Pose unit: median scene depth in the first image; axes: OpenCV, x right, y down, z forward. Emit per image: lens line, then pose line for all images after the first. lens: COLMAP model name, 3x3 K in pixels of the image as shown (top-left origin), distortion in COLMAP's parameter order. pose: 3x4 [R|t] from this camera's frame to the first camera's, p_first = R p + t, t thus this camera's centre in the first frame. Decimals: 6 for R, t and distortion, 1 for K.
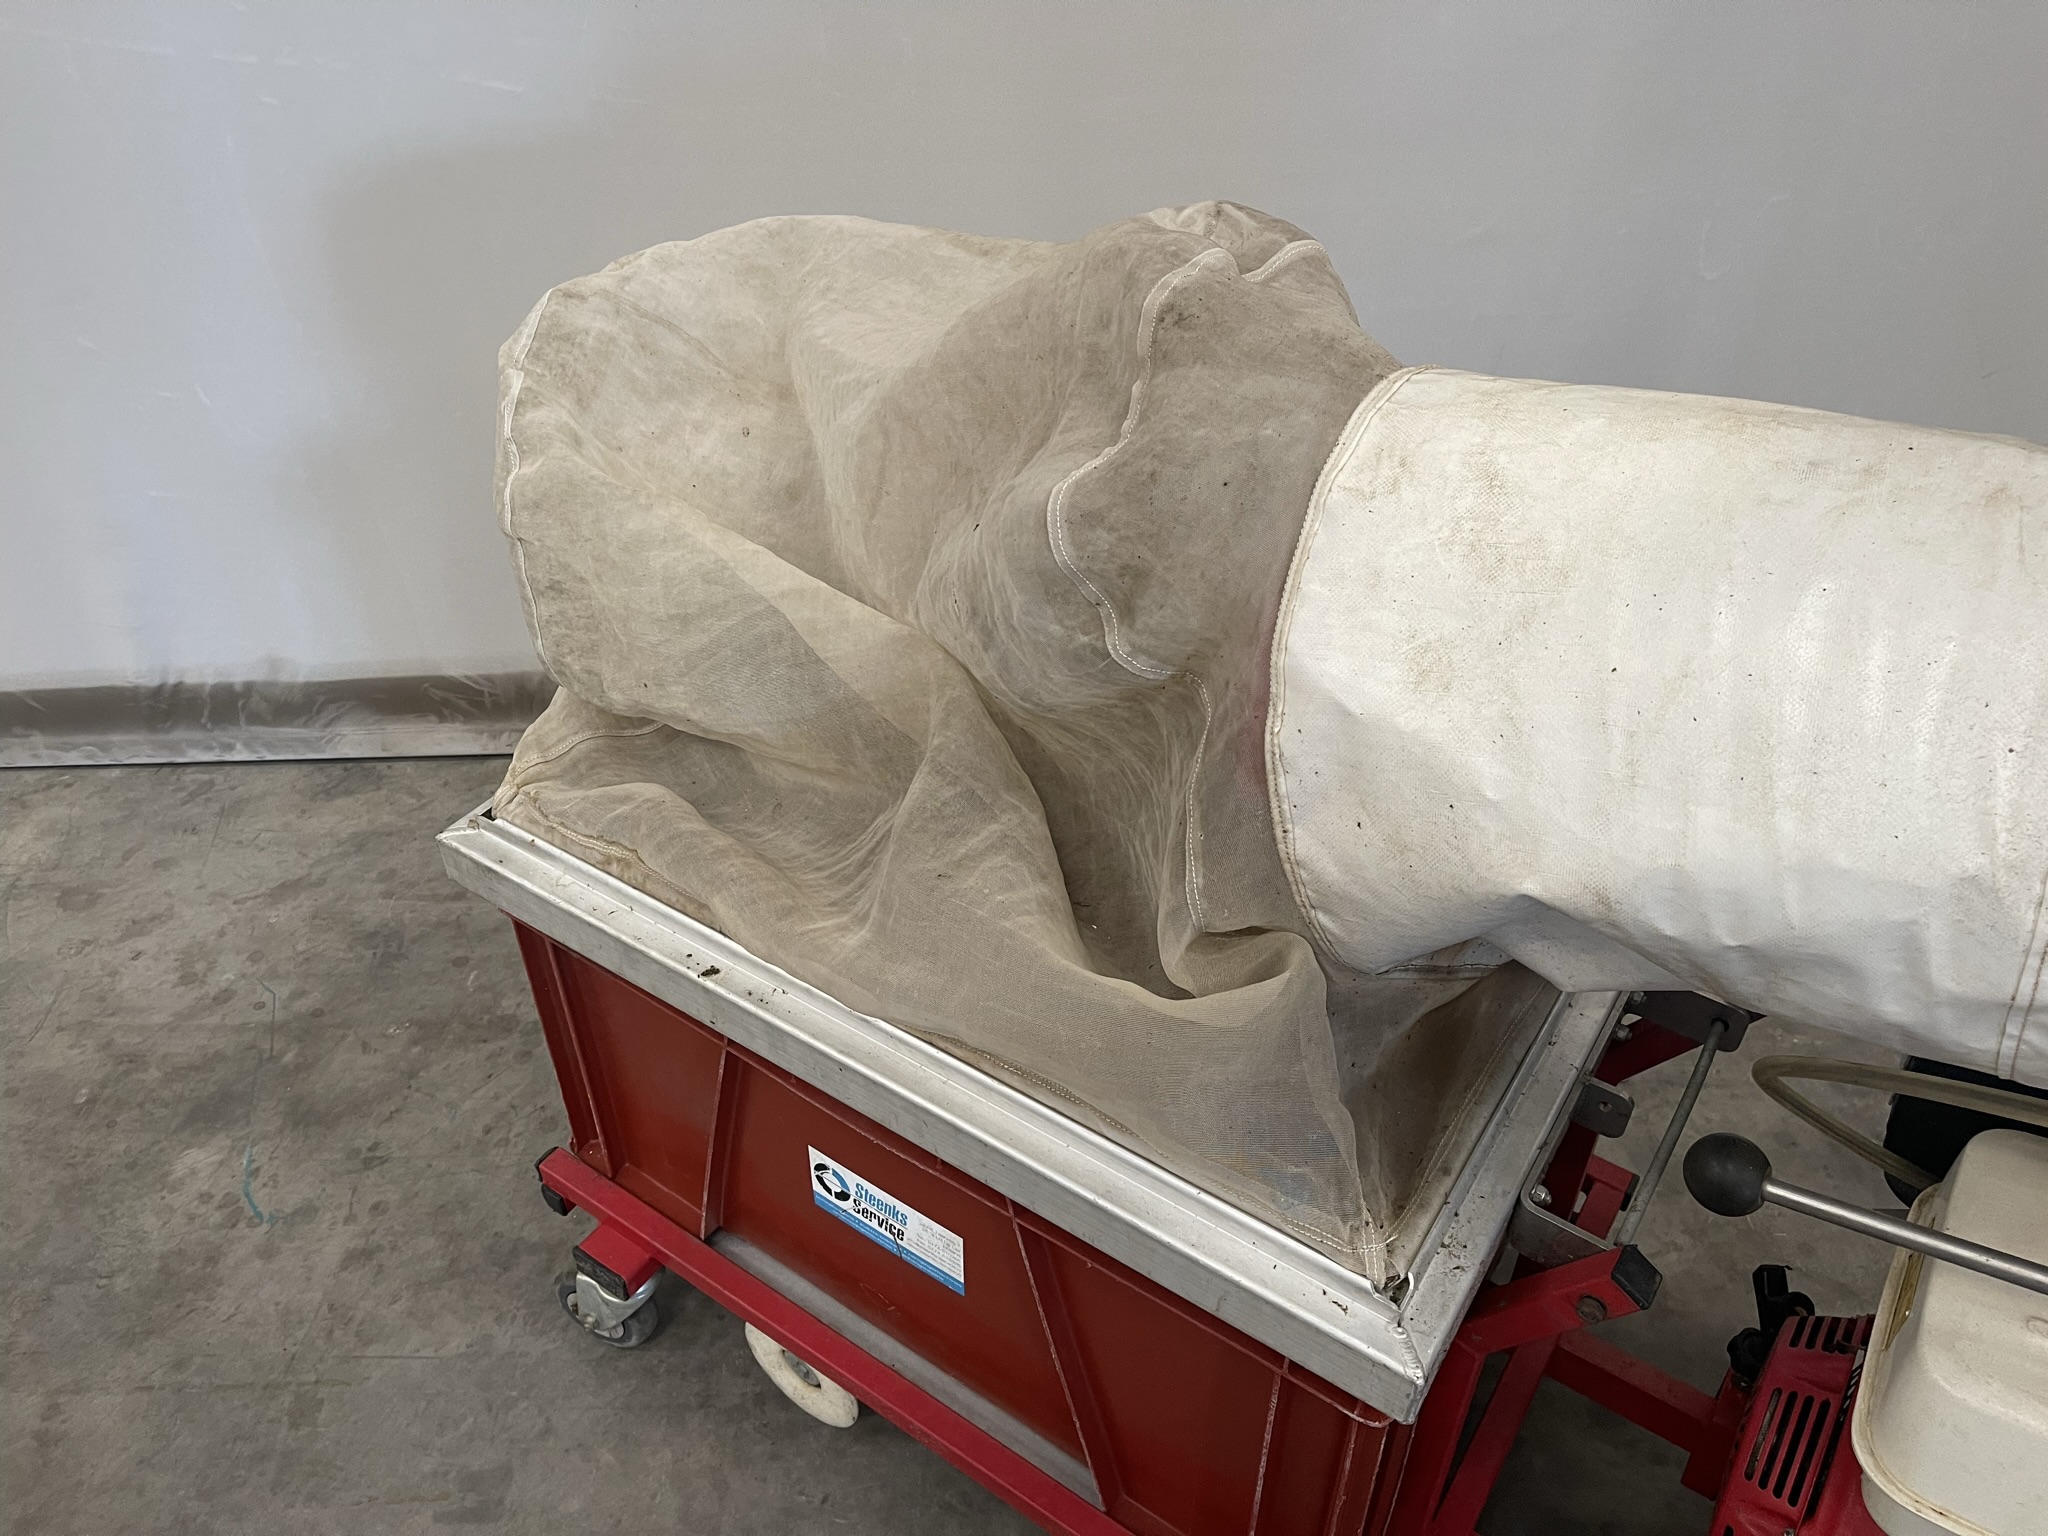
lens RADIAL K [[1542.4, 0, 1024.0], [0, 1542.4, 768.0], [0, 0, 1]] dist [0.007092, -0.001449]
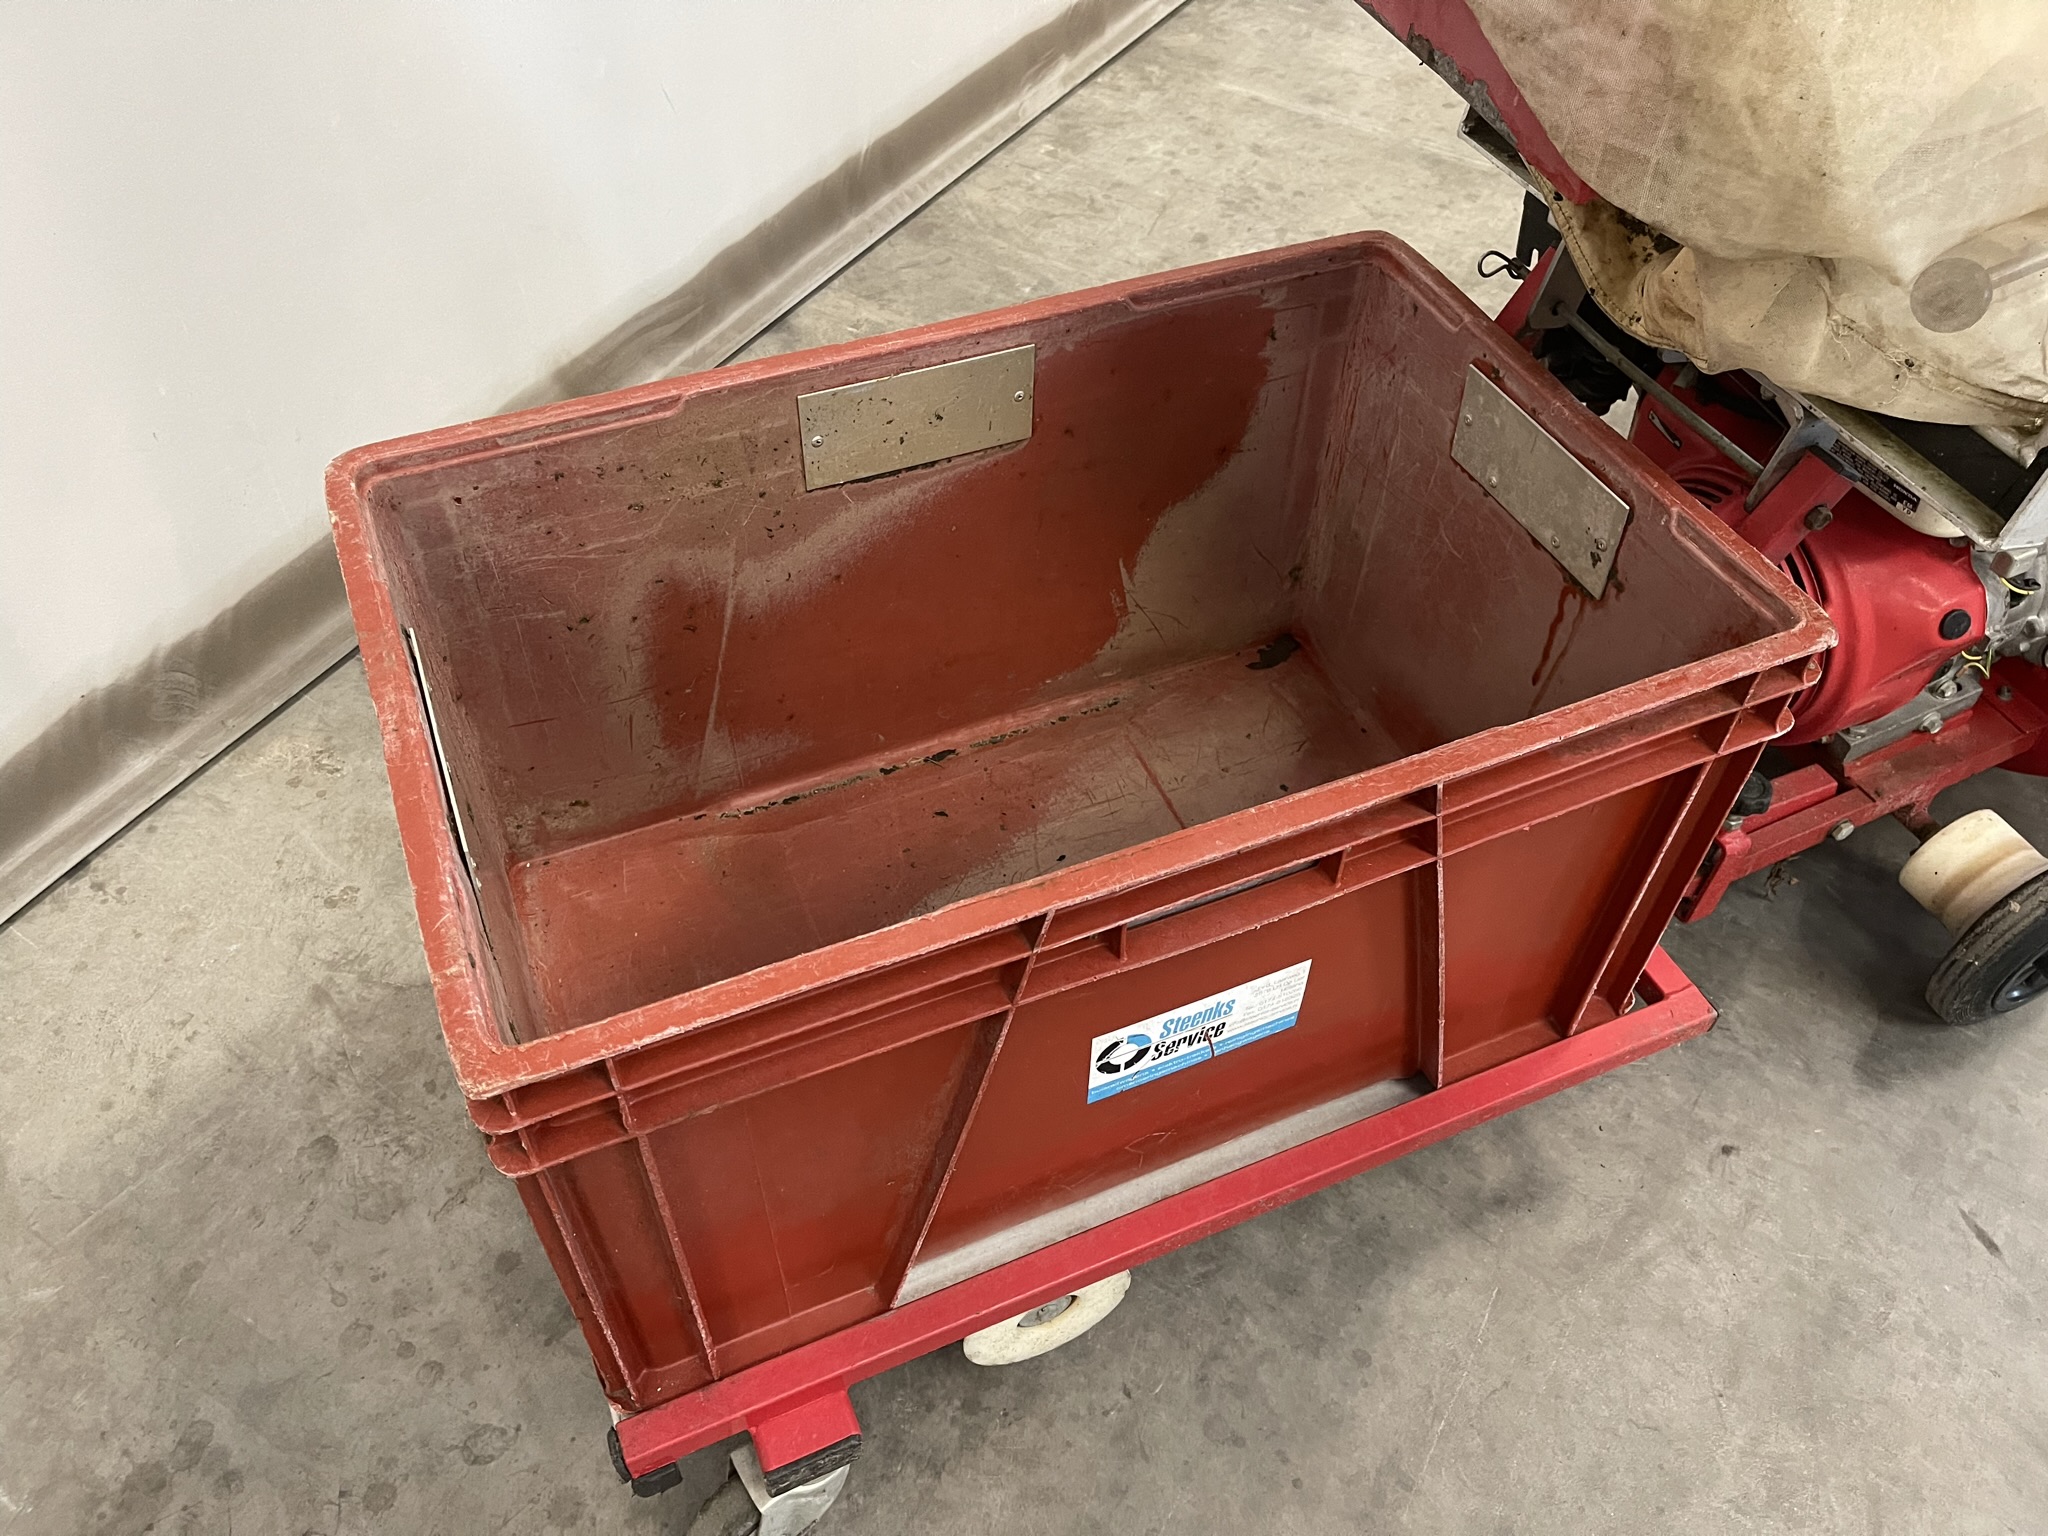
lens RADIAL K [[1605.3, 0, 1014.5], [0, 1605.3, 762.4], [0, 0, 1]] dist [0.009961, 0.000822]
pose [[0.528343, -0.620641, 0.579360, -0.359296], [0.510419, 0.777485, 0.367410, -0.118129], [-0.678473, 0.101598, 0.727566, 0.287008]]
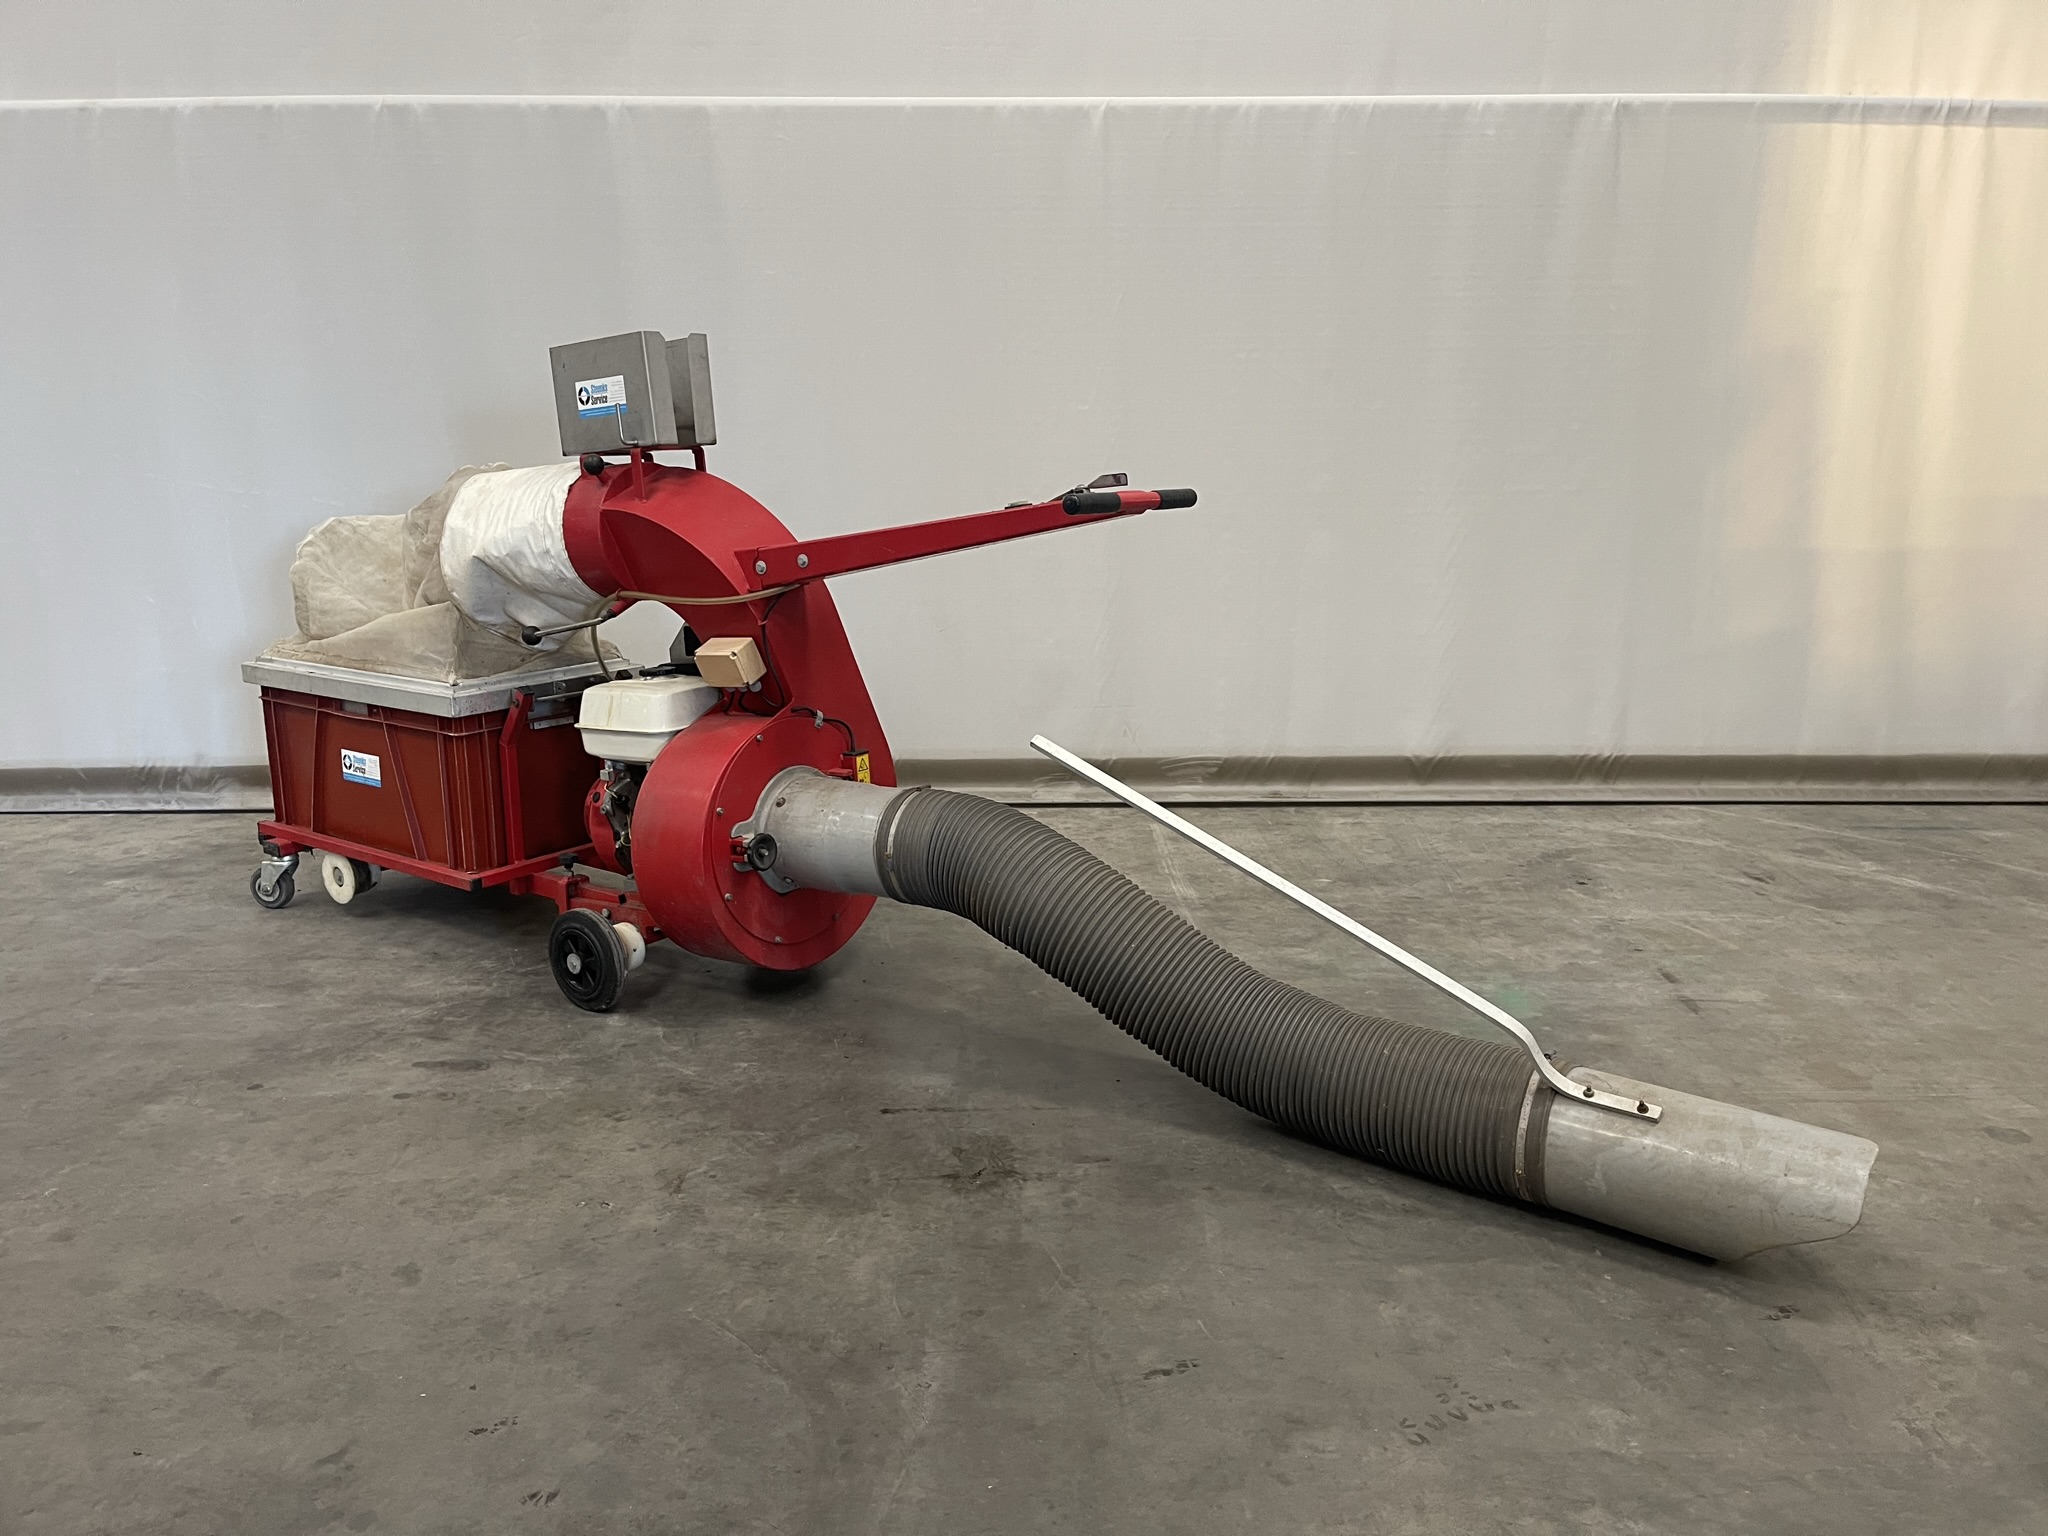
lens RADIAL K [[1556.4, 0, 1022.3], [0, 1556.4, 777.0], [0, 0, 1]] dist [0.048209, -0.046342]
pose [[0.999959, 0.000375, -0.009043, 0.823035], [-0.004169, 0.905922, -0.423424, 1.056604], [0.008034, 0.423444, 0.905887, -1.164765]]
